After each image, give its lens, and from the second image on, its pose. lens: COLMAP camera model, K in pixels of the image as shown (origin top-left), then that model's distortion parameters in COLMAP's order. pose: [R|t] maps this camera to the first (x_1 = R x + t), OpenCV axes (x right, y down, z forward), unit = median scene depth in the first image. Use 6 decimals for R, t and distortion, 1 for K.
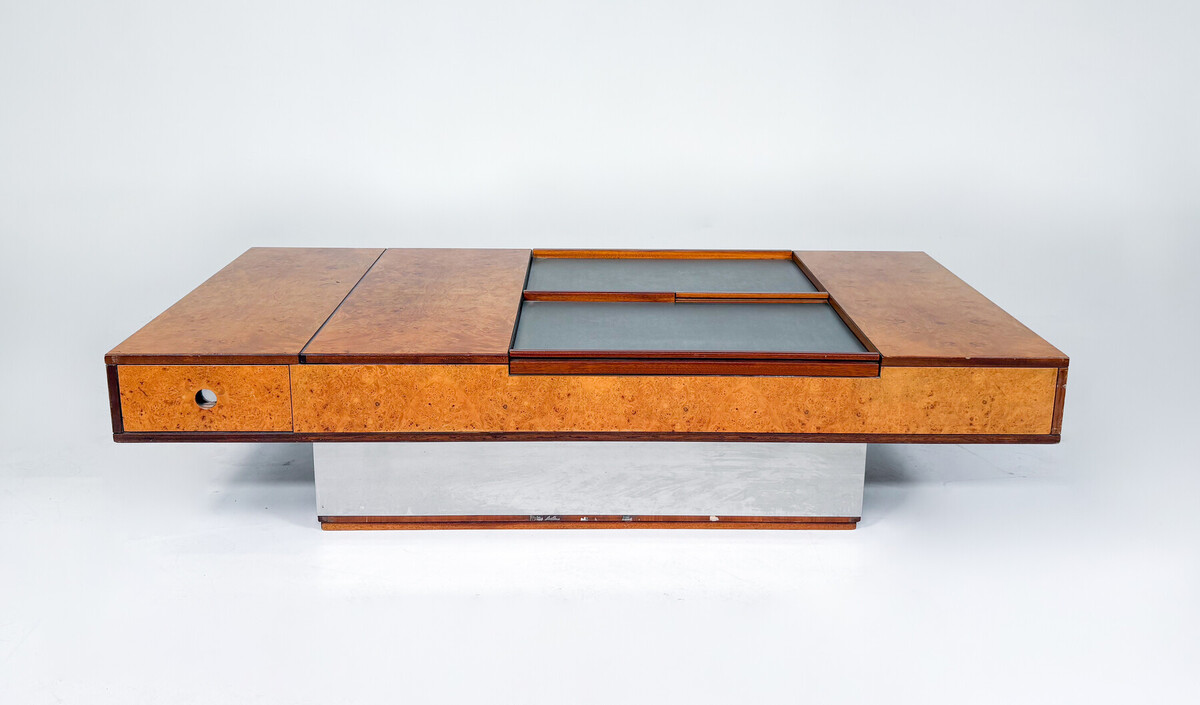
lens RADIAL K [[1055.0, 0, 608.4], [0, 1055.0, 271.1], [0, 0, 1]] dist [0.168741, -0.574392]
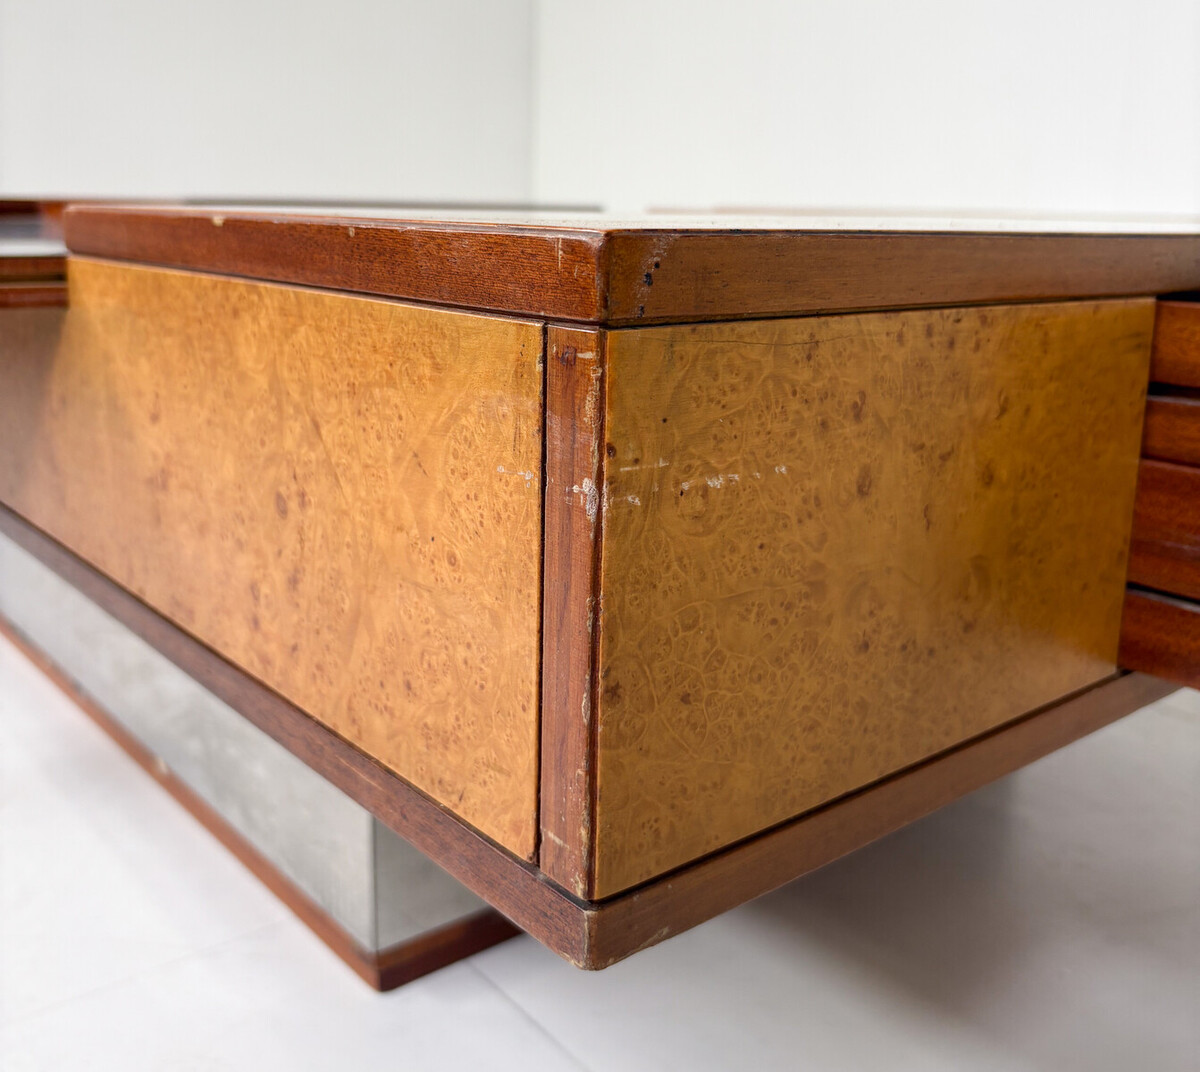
lens RADIAL K [[1224.1, 0, 601.1], [0, 1224.1, 443.0], [0, 0, 1]] dist [0.164483, -0.436198]
pose [[0.627650, 0.147105, -0.764471, 0.529616], [-0.196419, 0.980139, 0.027340, 0.098293], [0.753310, 0.132997, 0.644078, 0.912307]]
